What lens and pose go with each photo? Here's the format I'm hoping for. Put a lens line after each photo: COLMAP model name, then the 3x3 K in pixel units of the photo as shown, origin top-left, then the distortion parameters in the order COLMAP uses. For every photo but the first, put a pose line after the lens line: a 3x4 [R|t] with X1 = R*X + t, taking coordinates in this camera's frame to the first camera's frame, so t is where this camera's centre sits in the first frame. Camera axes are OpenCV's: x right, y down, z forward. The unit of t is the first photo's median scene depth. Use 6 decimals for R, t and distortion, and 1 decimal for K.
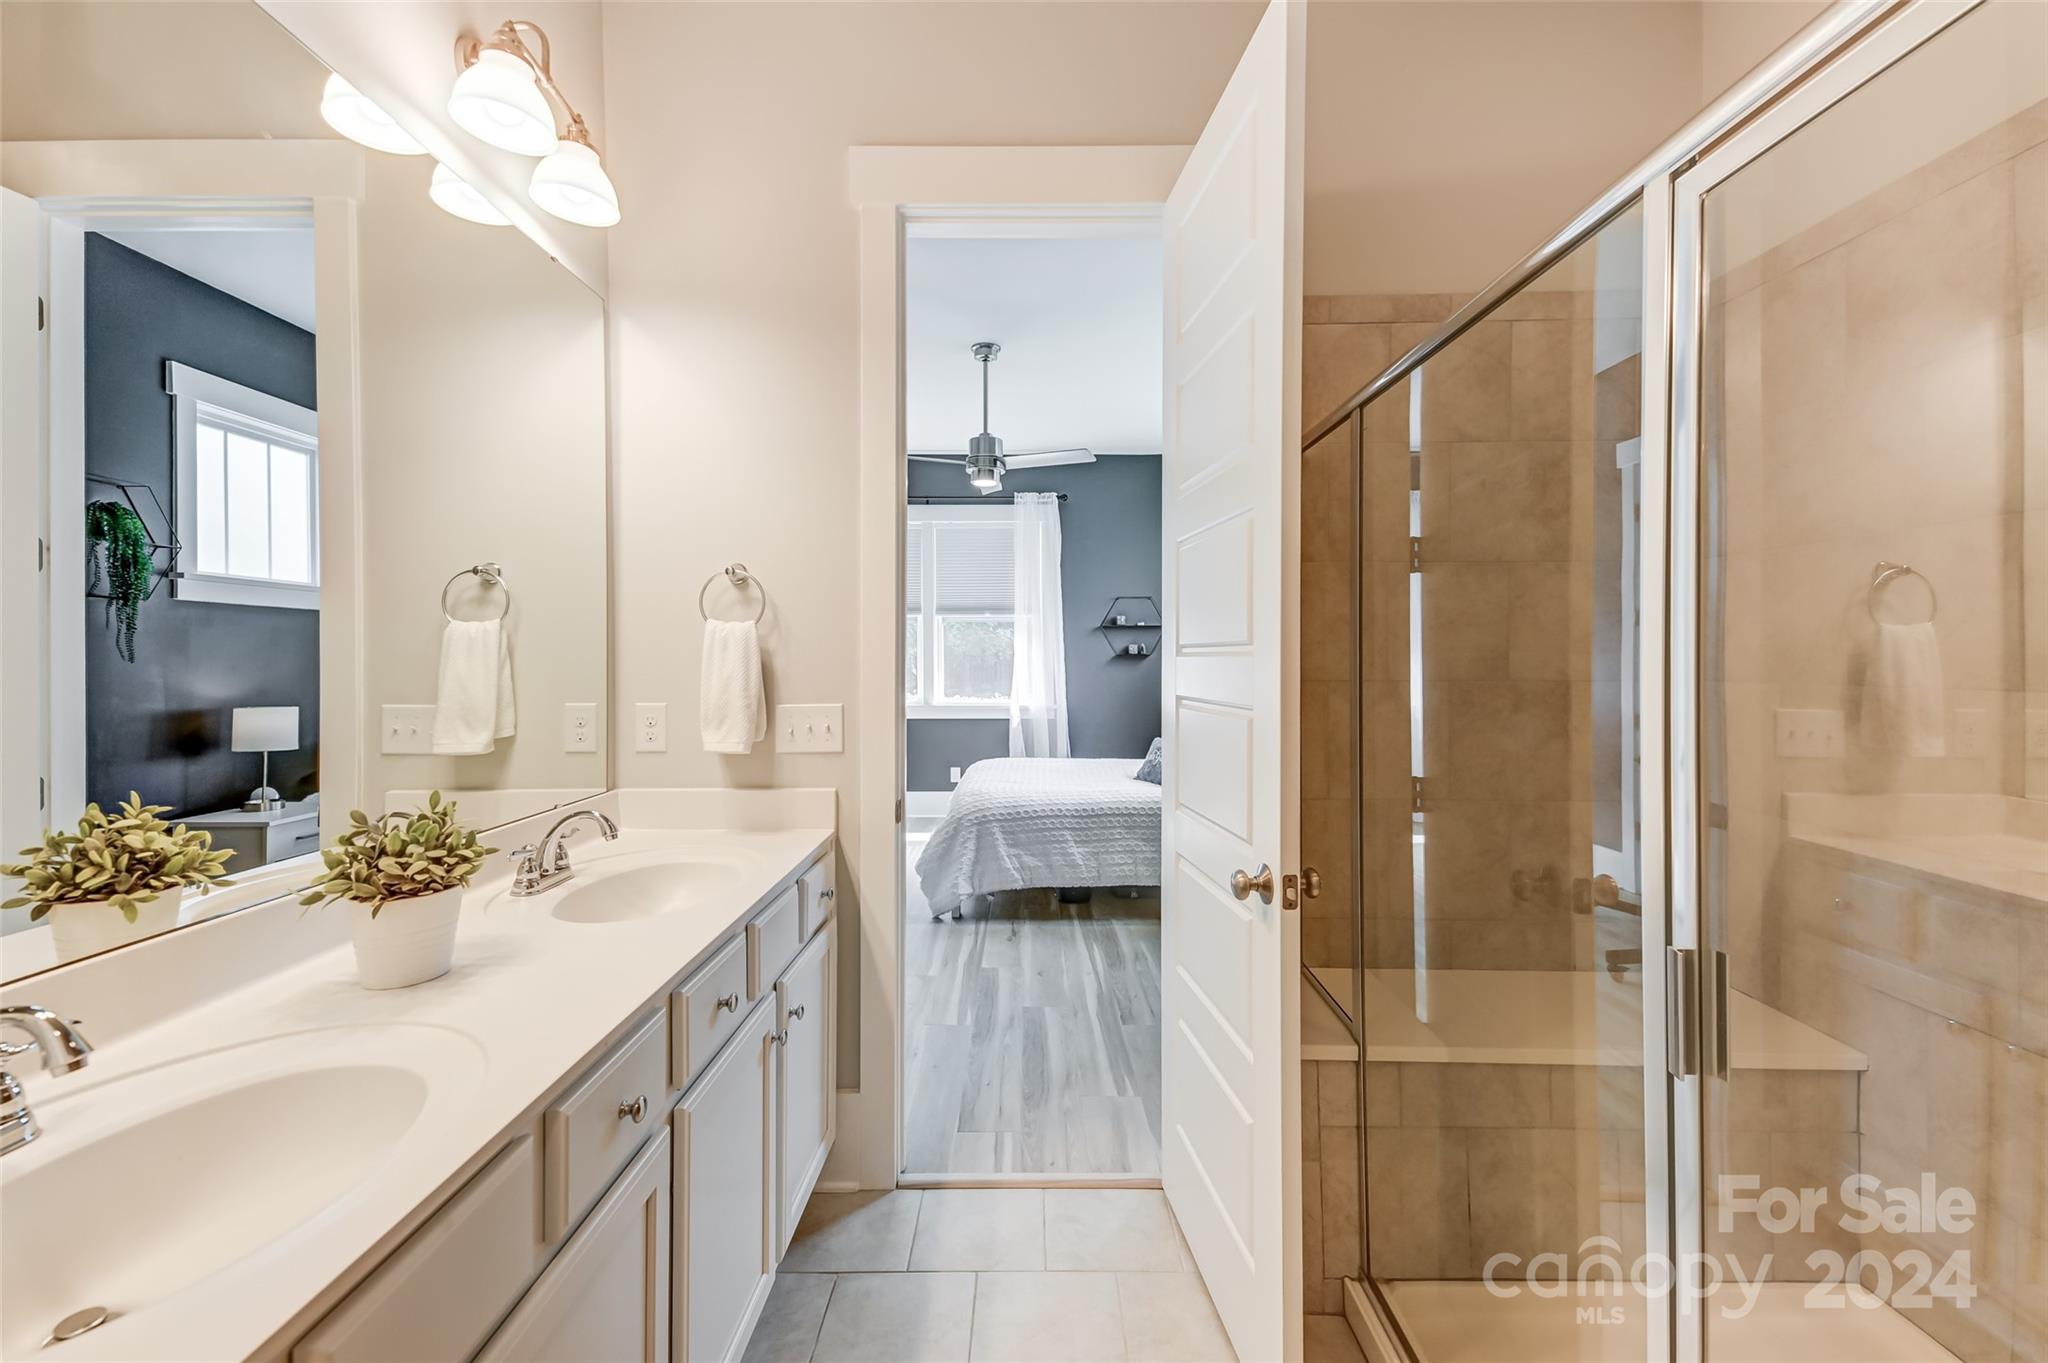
lens RADIAL K [[834.5, 0, 1025.8], [0, 834.5, 654.1], [0, 0, 1]] dist [0.002423, -0.000040]
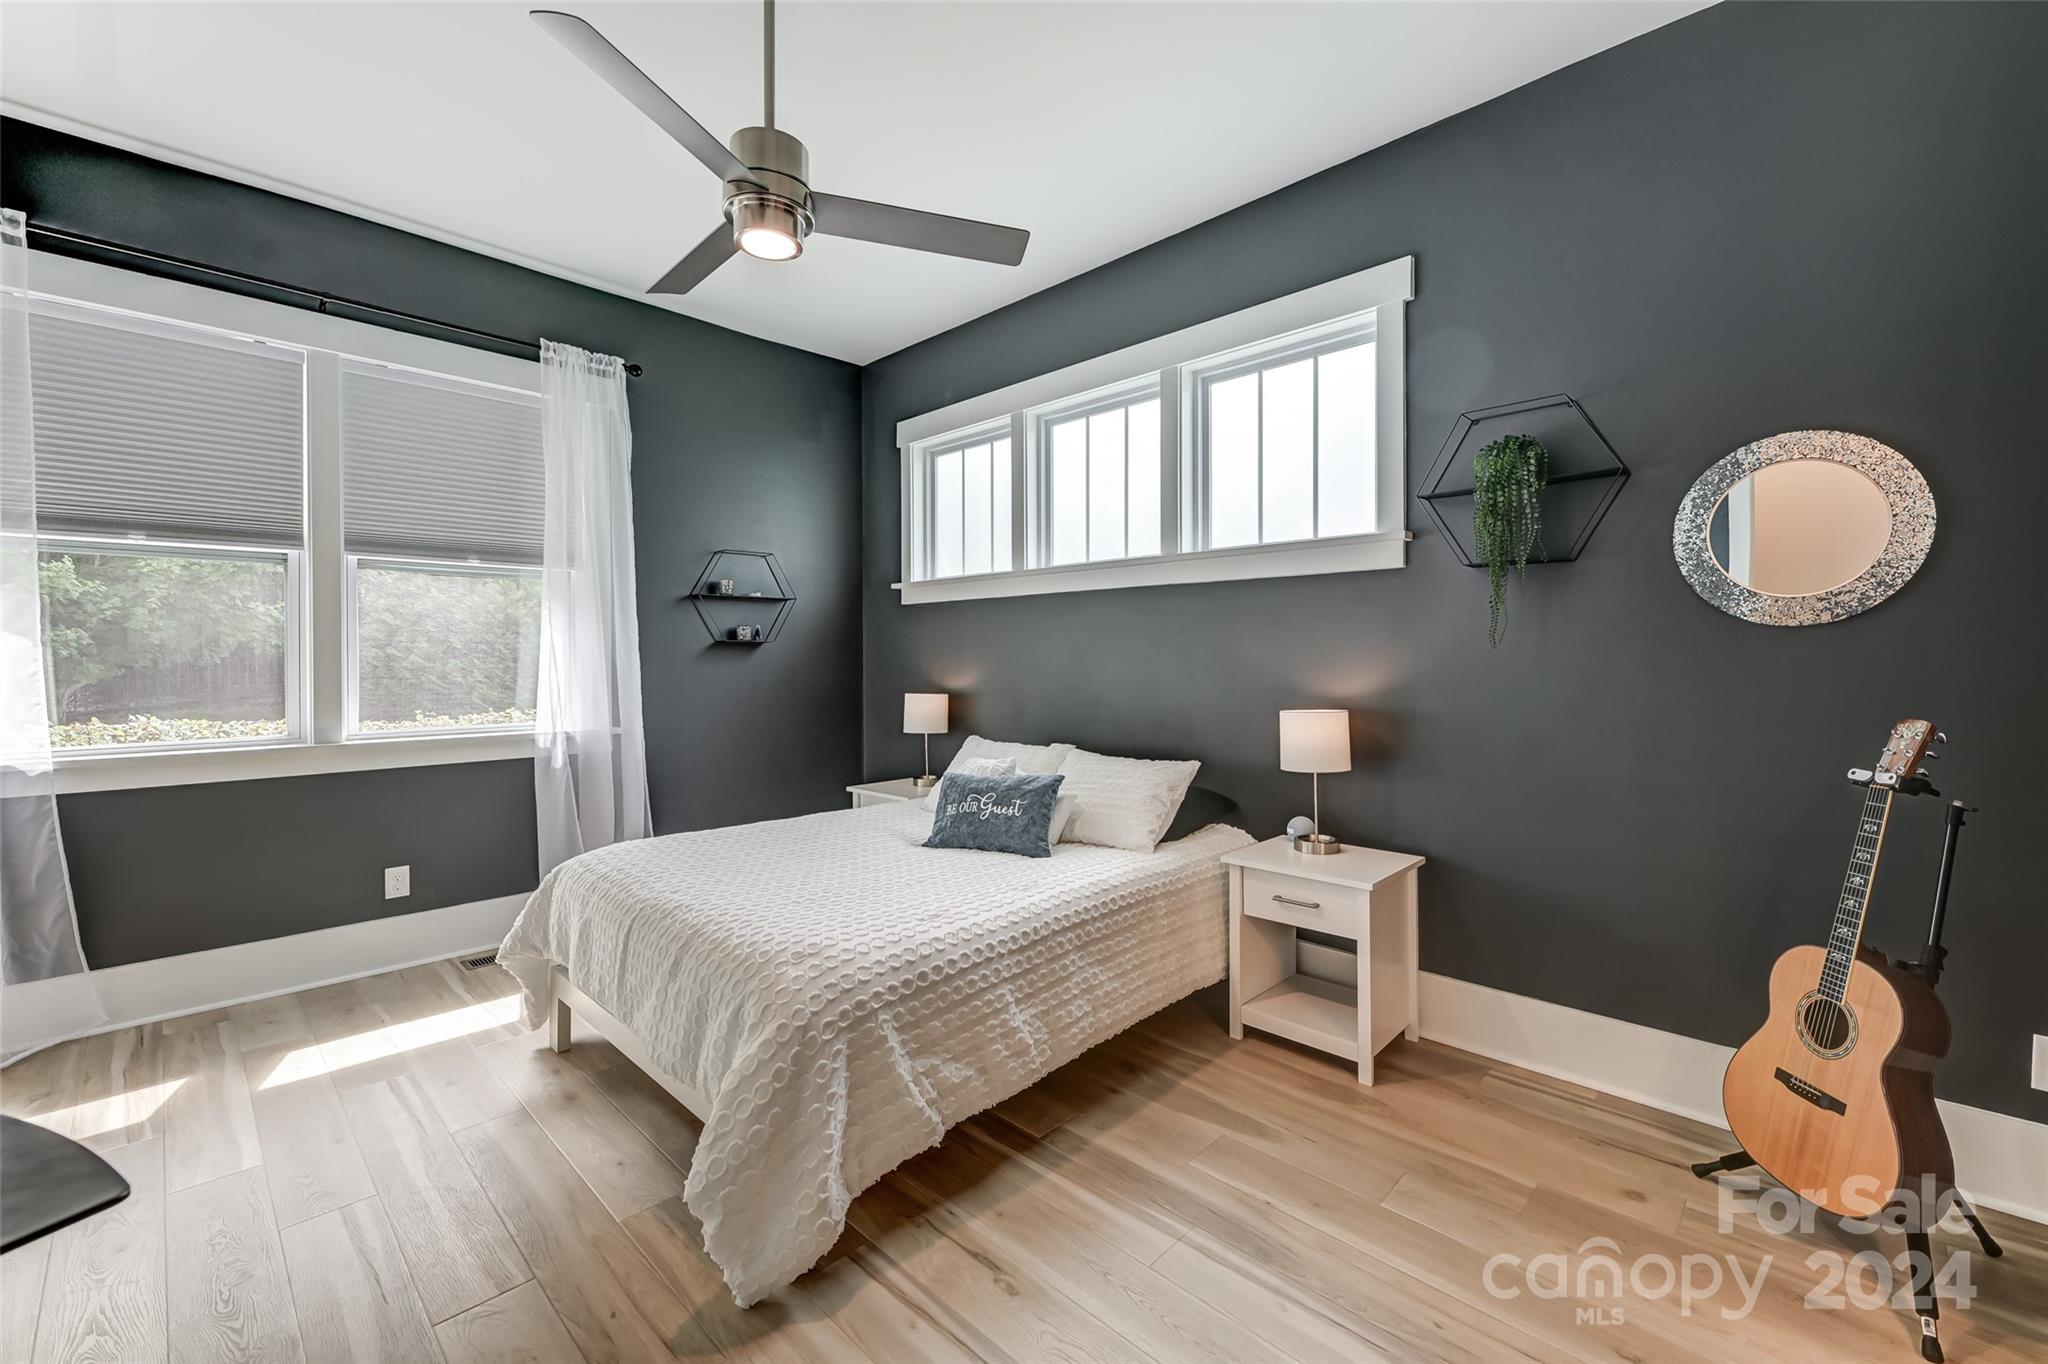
lens RADIAL K [[834.5, 0, 1025.8], [0, 834.5, 654.6], [0, 0, 1]] dist [0.002423, -0.000040]
pose [[0.695534, 0.000669, 0.718492, -0.297656], [-0.003764, 0.999989, 0.002712, 0.013623], [-0.718483, -0.004591, 0.695529, 0.643158]]
